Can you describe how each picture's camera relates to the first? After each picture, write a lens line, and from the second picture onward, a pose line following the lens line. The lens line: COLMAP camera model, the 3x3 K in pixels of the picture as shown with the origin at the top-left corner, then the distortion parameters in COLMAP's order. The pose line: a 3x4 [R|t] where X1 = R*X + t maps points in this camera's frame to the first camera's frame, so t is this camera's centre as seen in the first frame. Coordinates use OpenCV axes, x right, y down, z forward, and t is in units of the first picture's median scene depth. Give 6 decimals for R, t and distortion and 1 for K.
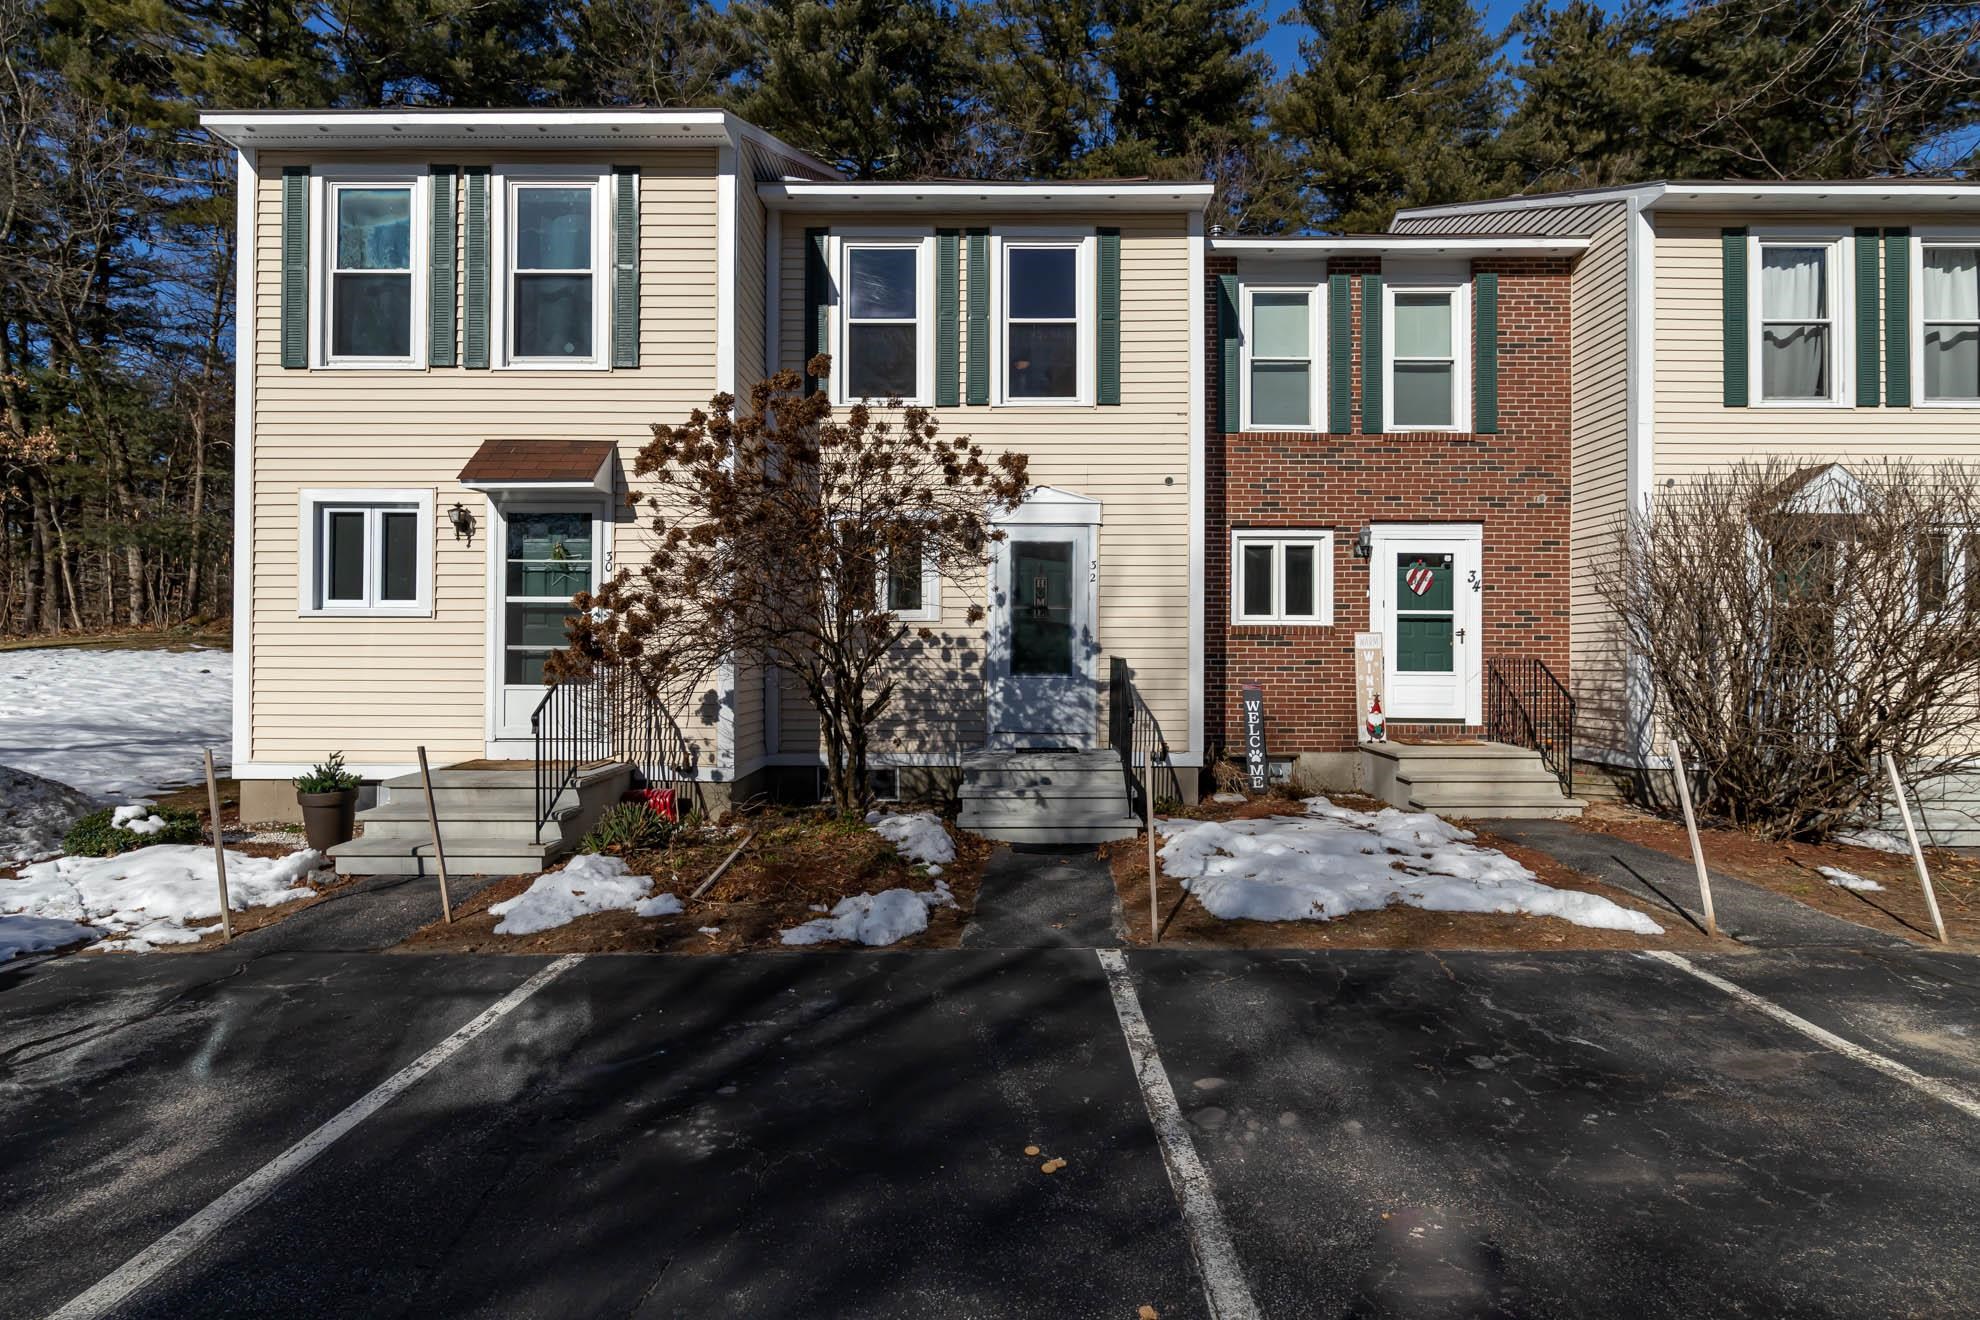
lens RADIAL K [[952.7, 0, 995.6], [0, 952.7, 653.4], [0, 0, 1]] dist [-0.002247, -0.000919]
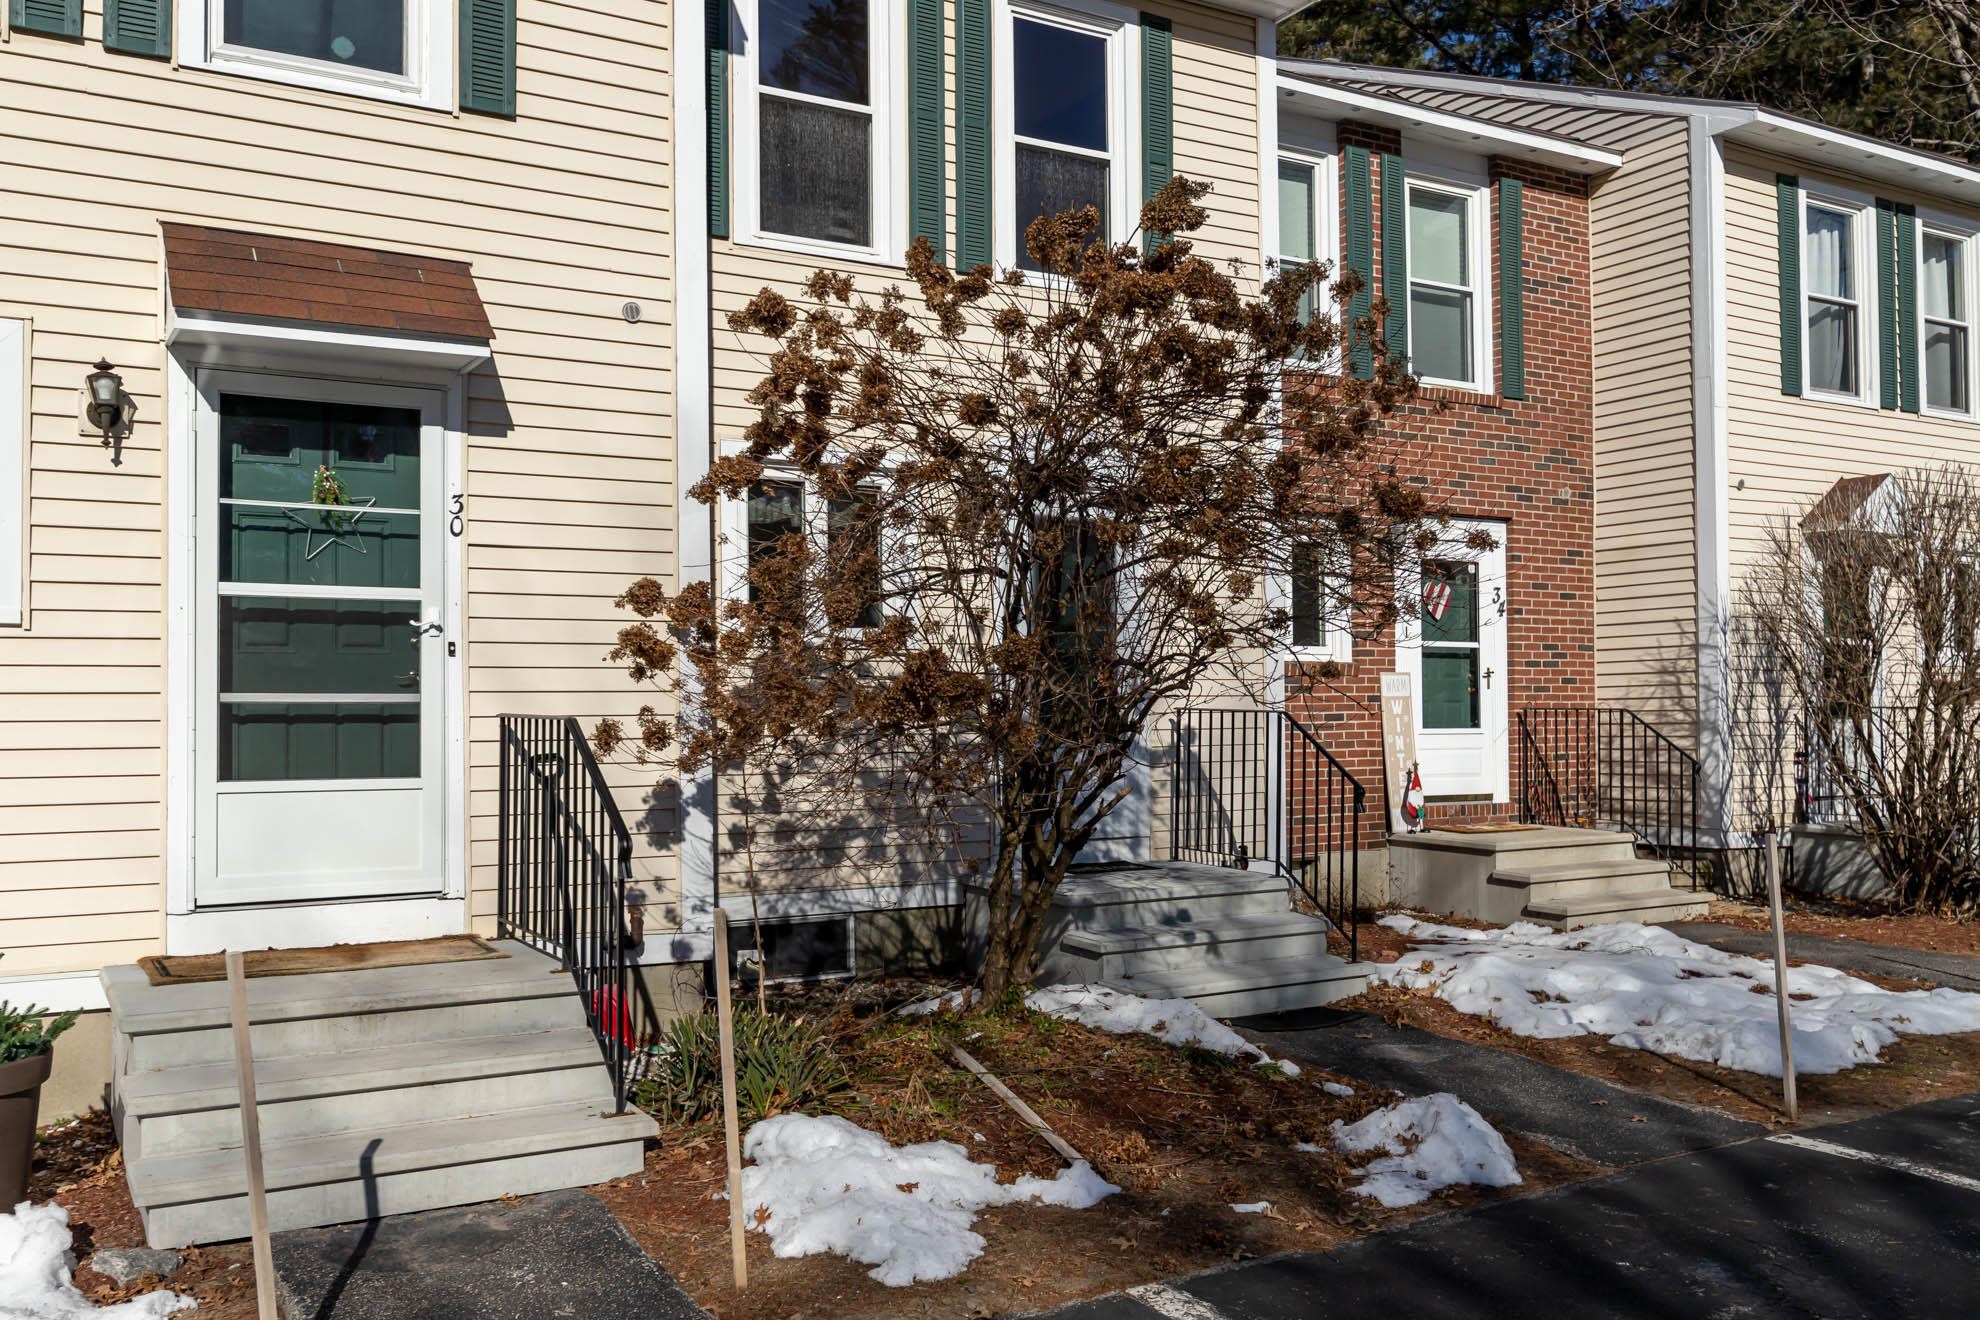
lens RADIAL K [[1635.8, 0, 992.2], [0, 1635.8, 680.5], [0, 0, 1]] dist [-0.004682, 0.005396]
pose [[0.864071, 0.002076, 0.503366, -0.520544], [0.006610, 0.999858, -0.015471, 0.000123], [-0.503327, 0.016695, 0.863935, 0.146860]]
